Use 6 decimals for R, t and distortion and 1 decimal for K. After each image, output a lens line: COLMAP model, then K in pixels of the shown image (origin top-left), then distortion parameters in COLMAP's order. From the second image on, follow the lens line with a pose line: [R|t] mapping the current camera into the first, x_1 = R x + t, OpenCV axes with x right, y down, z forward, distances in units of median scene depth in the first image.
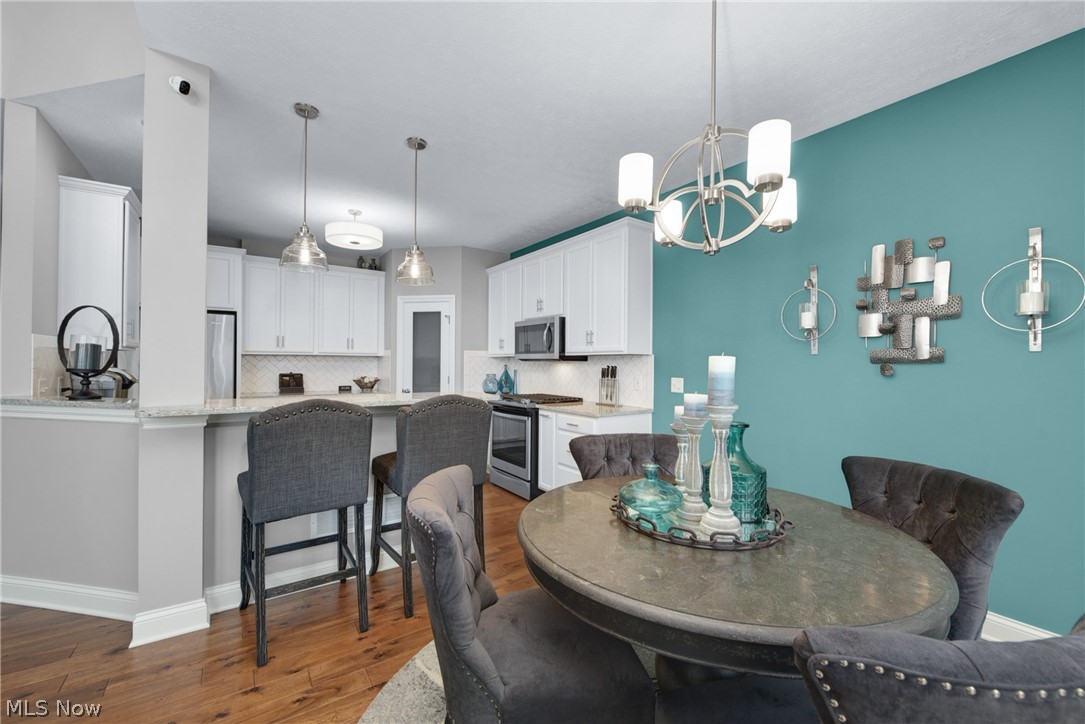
lens RADIAL K [[434.7, 0, 545.7], [0, 434.7, 366.8], [0, 0, 1]] dist [-0.010160, -0.000013]
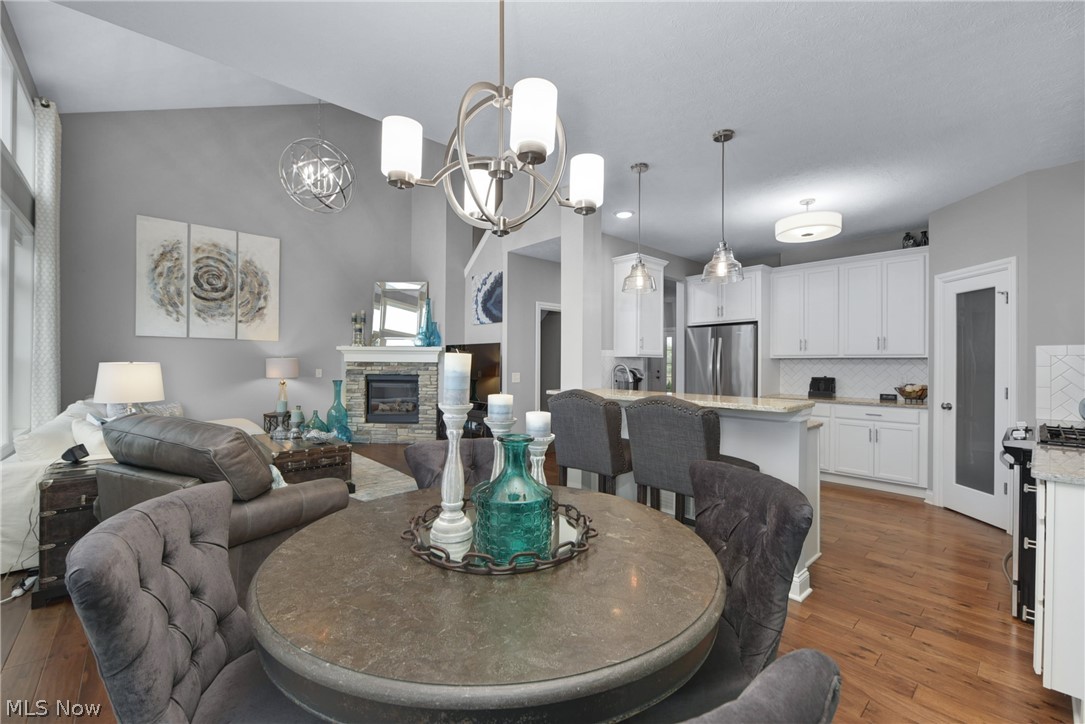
lens RADIAL K [[434.7, 0, 544.0], [0, 434.7, 363.7], [0, 0, 1]] dist [-0.010160, -0.000013]
pose [[0.111962, -0.006214, -0.993693, 0.368374], [-0.012587, 0.999891, -0.007671, -0.000241], [0.993633, 0.013366, 0.111871, 0.319059]]
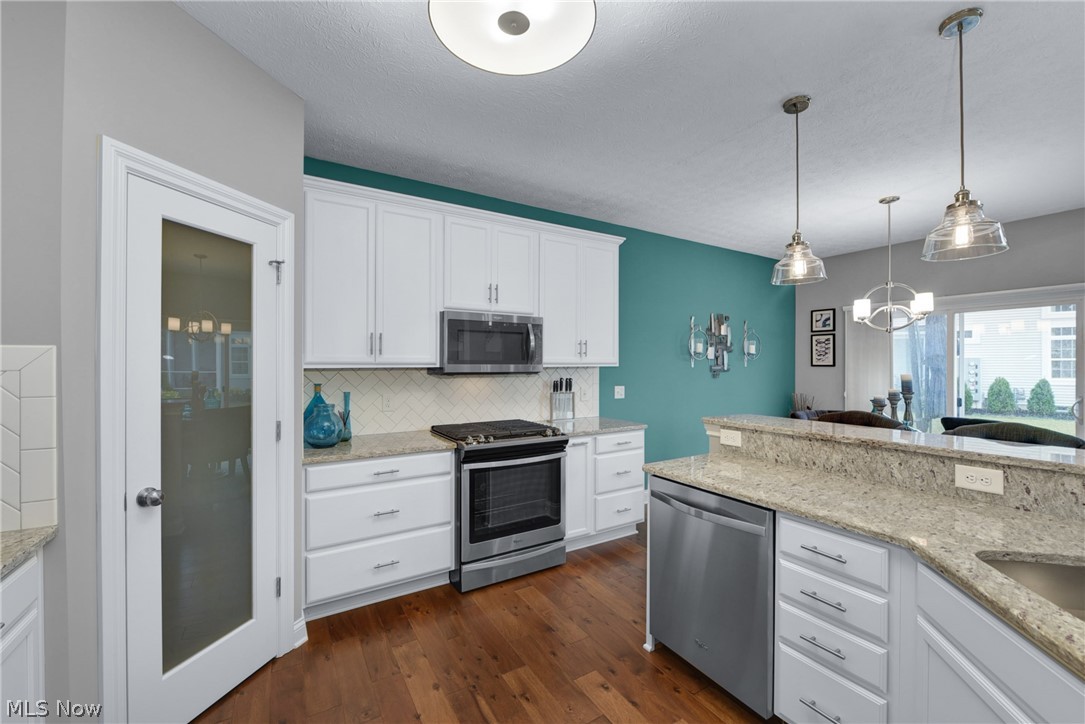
lens RADIAL K [[434.7, 0, 547.9], [0, 434.7, 363.1], [0, 0, 1]] dist [-0.010160, -0.000013]
pose [[0.061472, -0.006997, 0.998084, -0.699707], [0.005370, 0.999963, 0.006679, -0.036601], [-0.998094, 0.004950, 0.061508, 0.879961]]
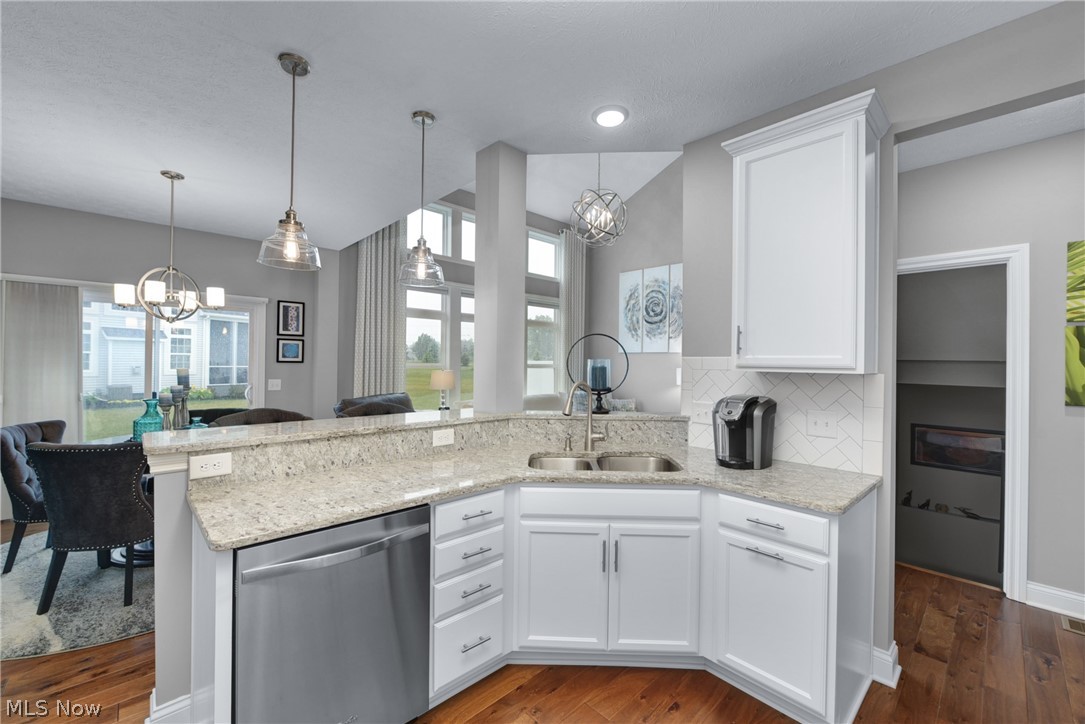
lens RADIAL K [[434.7, 0, 544.3], [0, 434.7, 359.6], [0, 0, 1]] dist [-0.010160, -0.000013]
pose [[-0.989967, -0.020115, -0.139859, -0.378970], [-0.020023, 0.999797, -0.002069, -0.034743], [0.139873, 0.000752, -0.990169, 1.093001]]
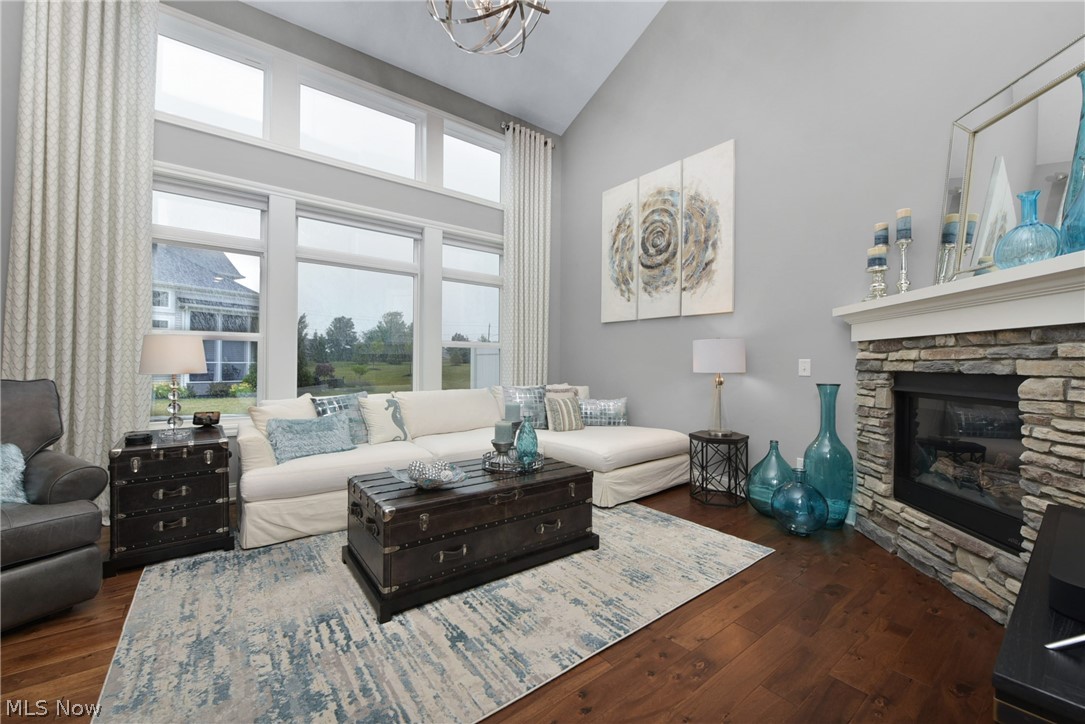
lens RADIAL K [[434.7, 0, 547.9], [0, 434.7, 363.0], [0, 0, 1]] dist [-0.010160, -0.000013]
pose [[-0.998941, -0.013493, -0.043990, -0.757539], [-0.013805, 0.999882, 0.006790, 0.024171], [0.043893, 0.007390, -0.999009, 0.434882]]
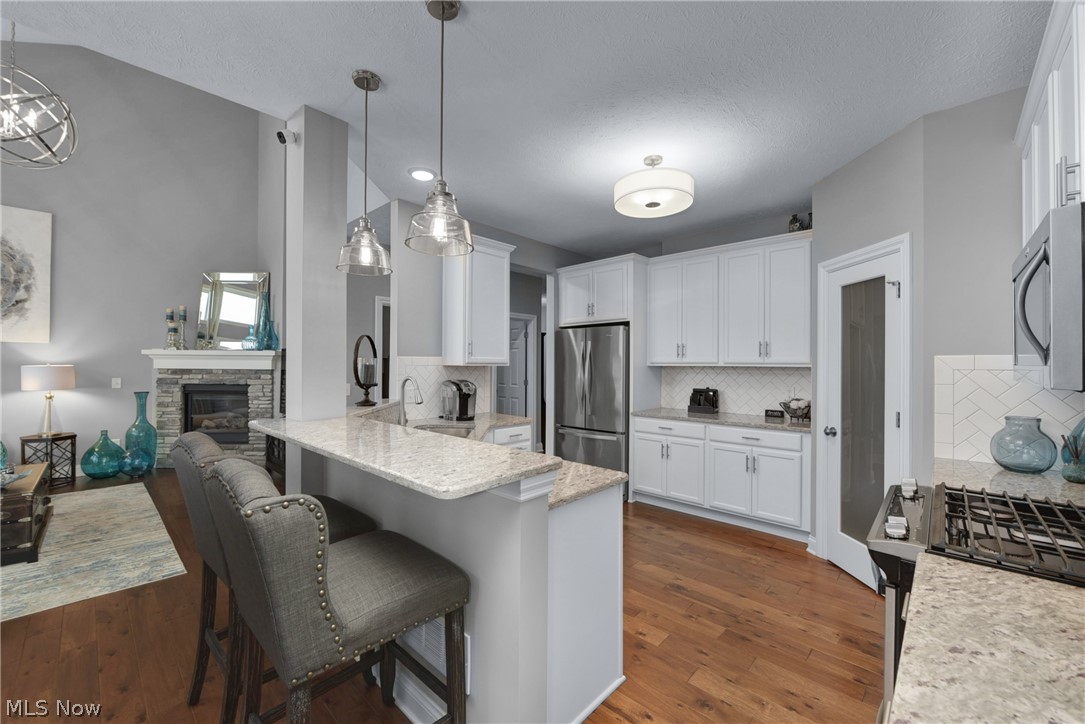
lens RADIAL K [[434.7, 0, 540.5], [0, 434.7, 363.0], [0, 0, 1]] dist [-0.010160, -0.000013]
pose [[0.192513, -0.008749, -0.981255, 0.181259], [-0.010839, 0.999880, -0.011042, -0.025297], [0.981234, 0.012762, 0.192395, 0.640692]]
